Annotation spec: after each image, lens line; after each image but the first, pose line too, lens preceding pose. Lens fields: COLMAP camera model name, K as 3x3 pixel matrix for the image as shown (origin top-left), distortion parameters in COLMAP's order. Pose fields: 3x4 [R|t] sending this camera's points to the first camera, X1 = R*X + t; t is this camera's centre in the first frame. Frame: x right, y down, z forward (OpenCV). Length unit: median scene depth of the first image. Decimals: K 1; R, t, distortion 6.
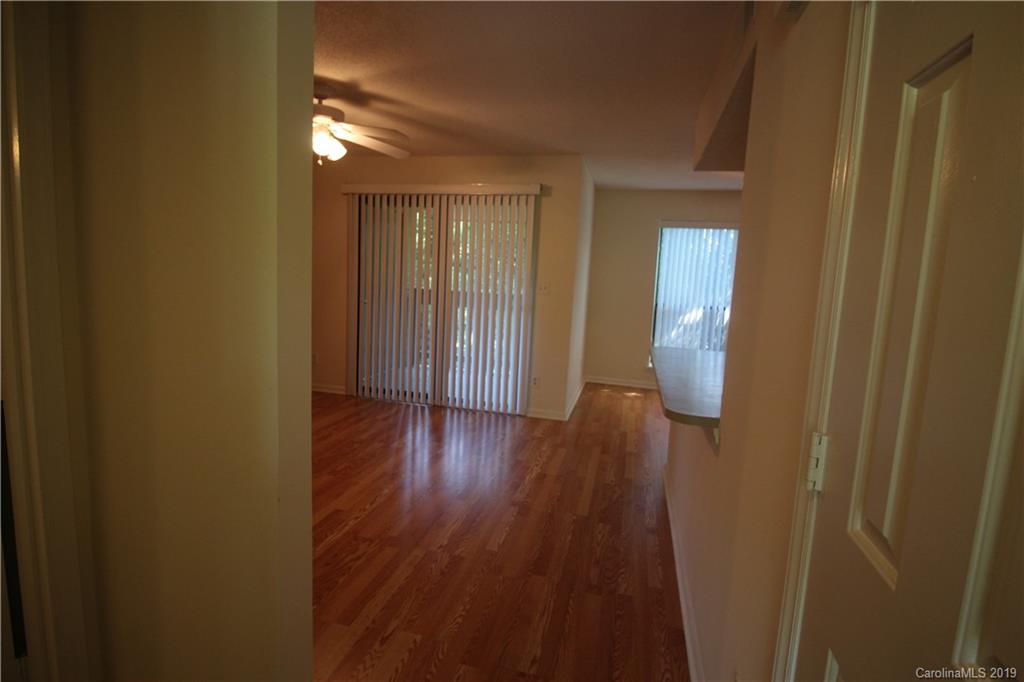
lens RADIAL K [[499.2, 0, 507.2], [0, 499.2, 332.1], [0, 0, 1]] dist [0.003473, -0.014944]
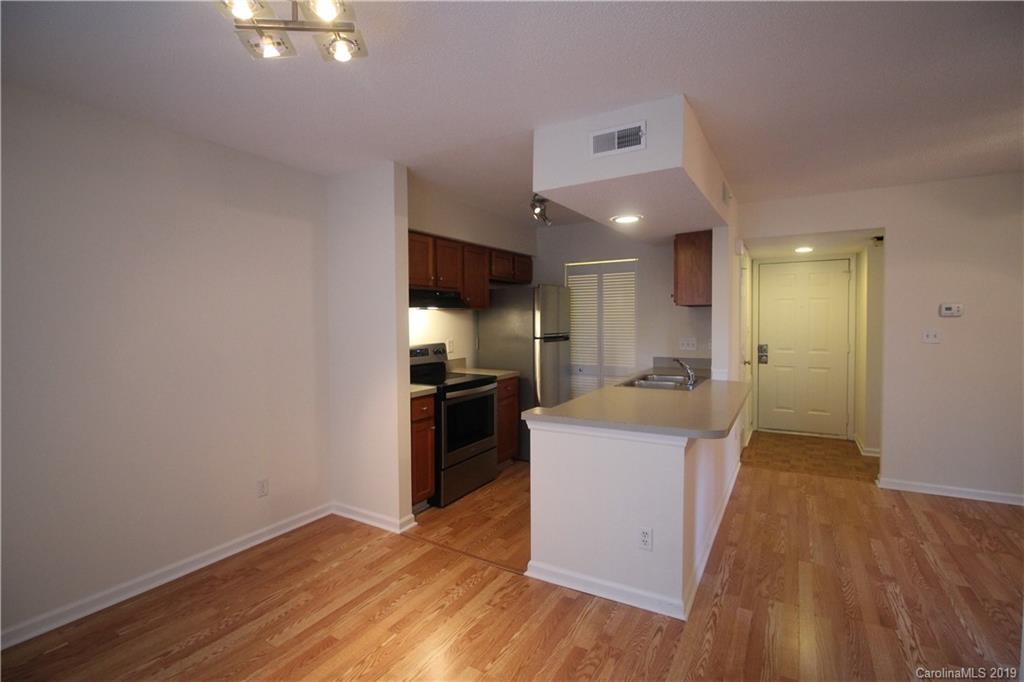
lens RADIAL K [[475.2, 0, 507.9], [0, 475.2, 332.2], [0, 0, 1]] dist [0.001497, -0.014373]
pose [[-0.958015, -0.047835, 0.282700, 0.394571], [-0.004489, 0.988366, 0.152028, -0.189885], [-0.286684, 0.144376, -0.947084, 1.667653]]
